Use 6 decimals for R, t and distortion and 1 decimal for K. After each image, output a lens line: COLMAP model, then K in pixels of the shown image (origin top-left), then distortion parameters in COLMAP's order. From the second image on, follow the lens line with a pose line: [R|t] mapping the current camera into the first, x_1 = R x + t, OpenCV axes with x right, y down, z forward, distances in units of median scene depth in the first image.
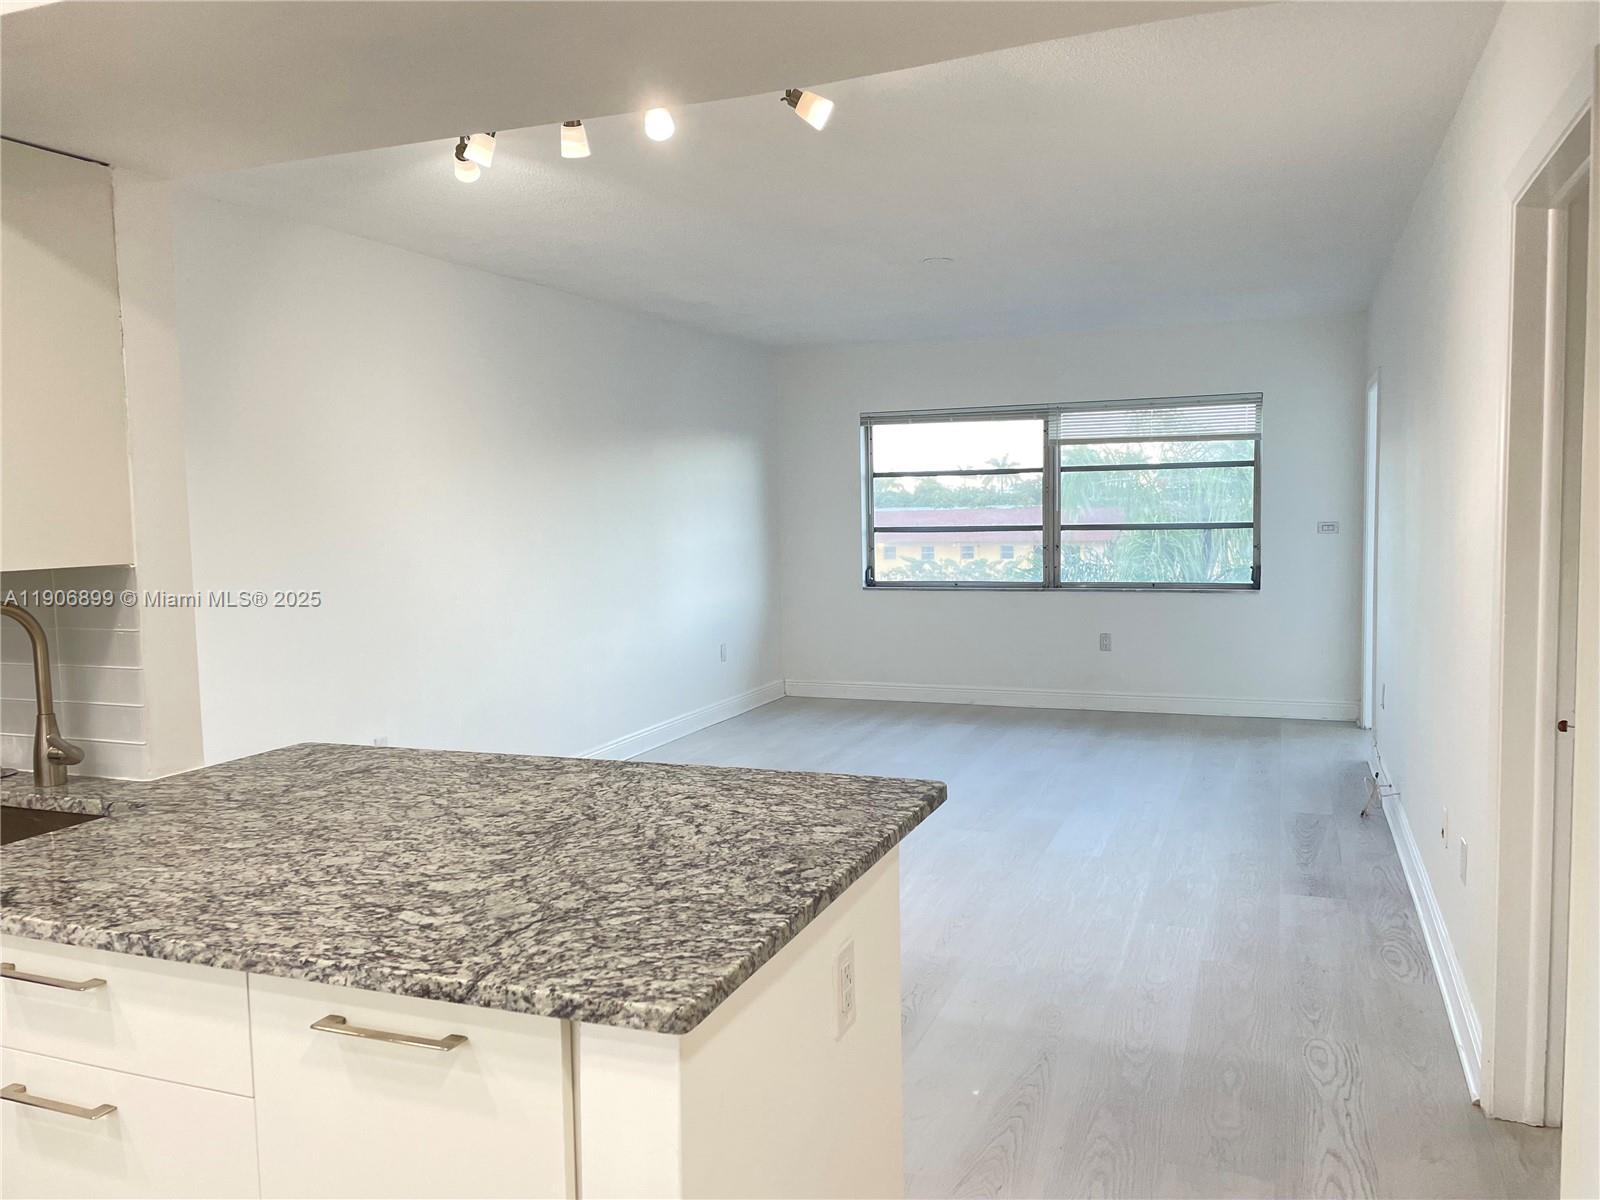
lens RADIAL K [[1205.6, 0, 844.6], [0, 1205.6, 578.7], [0, 0, 1]] dist [0.062214, -0.061845]
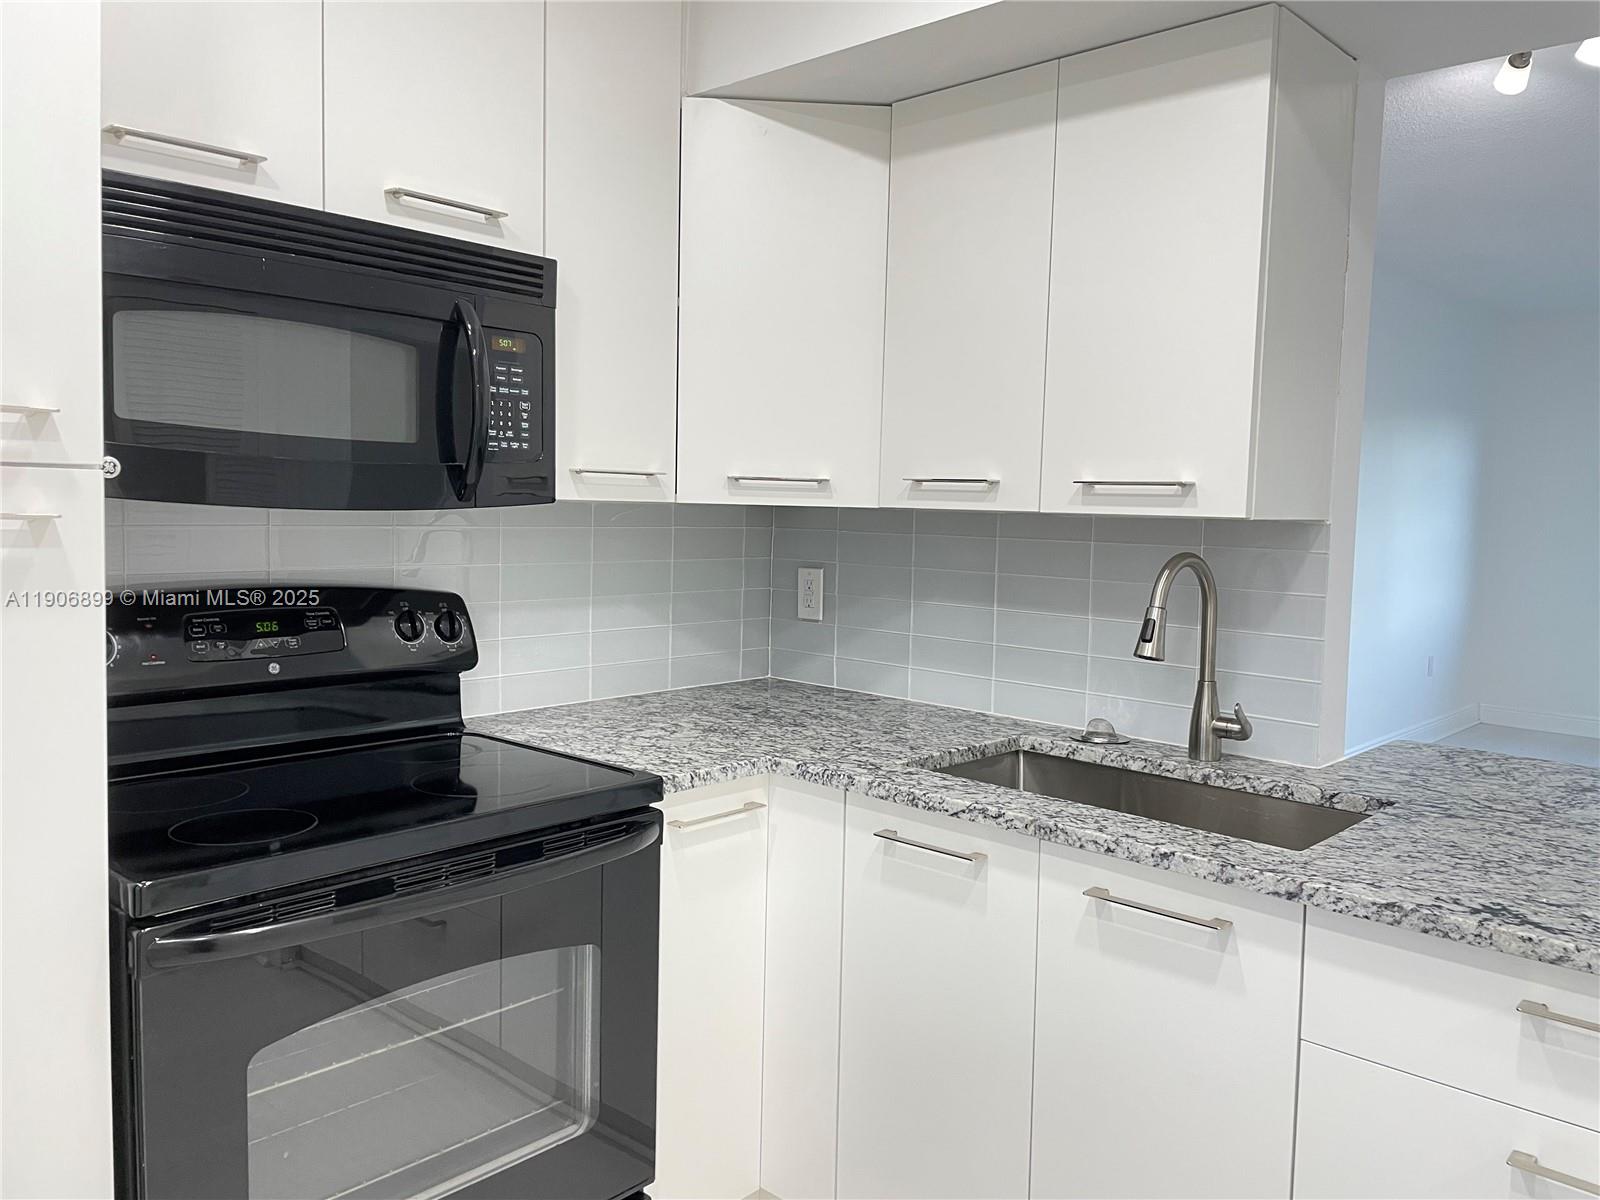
lens RADIAL K [[1205.6, 0, 799.4], [0, 1205.6, 599.8], [0, 0, 1]] dist [0.062214, -0.061845]
pose [[0.928932, 0.076282, -0.362308, -0.824153], [-0.067787, 0.997046, 0.036120, 0.051238], [0.363993, -0.008993, 0.931358, 0.067656]]
